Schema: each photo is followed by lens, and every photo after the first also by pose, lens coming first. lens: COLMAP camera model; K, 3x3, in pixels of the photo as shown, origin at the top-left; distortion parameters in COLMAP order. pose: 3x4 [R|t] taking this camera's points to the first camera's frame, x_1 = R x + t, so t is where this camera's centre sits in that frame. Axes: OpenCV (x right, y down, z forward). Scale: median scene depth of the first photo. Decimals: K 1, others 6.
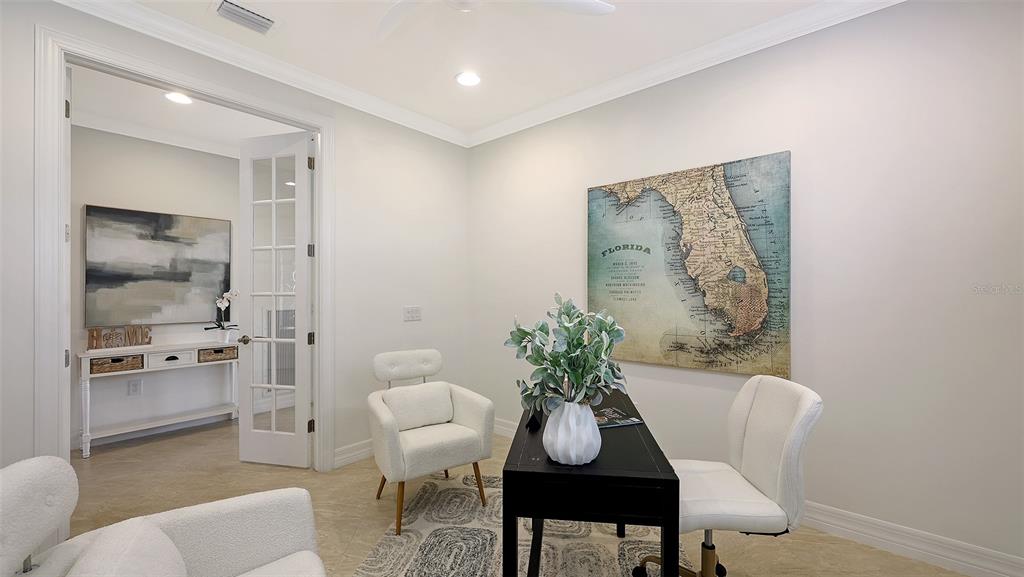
lens RADIAL K [[415.7, 0, 495.8], [0, 415.7, 294.7], [0, 0, 1]] dist [0.000266, 0.000474]
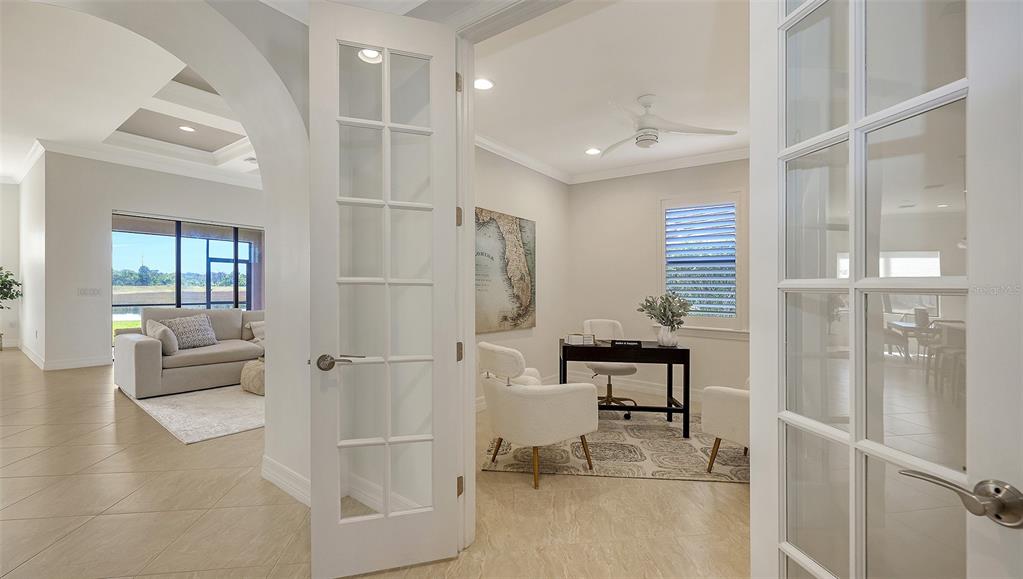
lens RADIAL K [[423.5, 0, 519.0], [0, 423.5, 282.4], [0, 0, 1]] dist [0.000326, -0.000202]
pose [[-0.097850, 0.011593, 0.995134, -1.343727], [-0.015258, 0.999797, -0.013148, 0.001276], [-0.995084, -0.016471, -0.097653, 1.177138]]
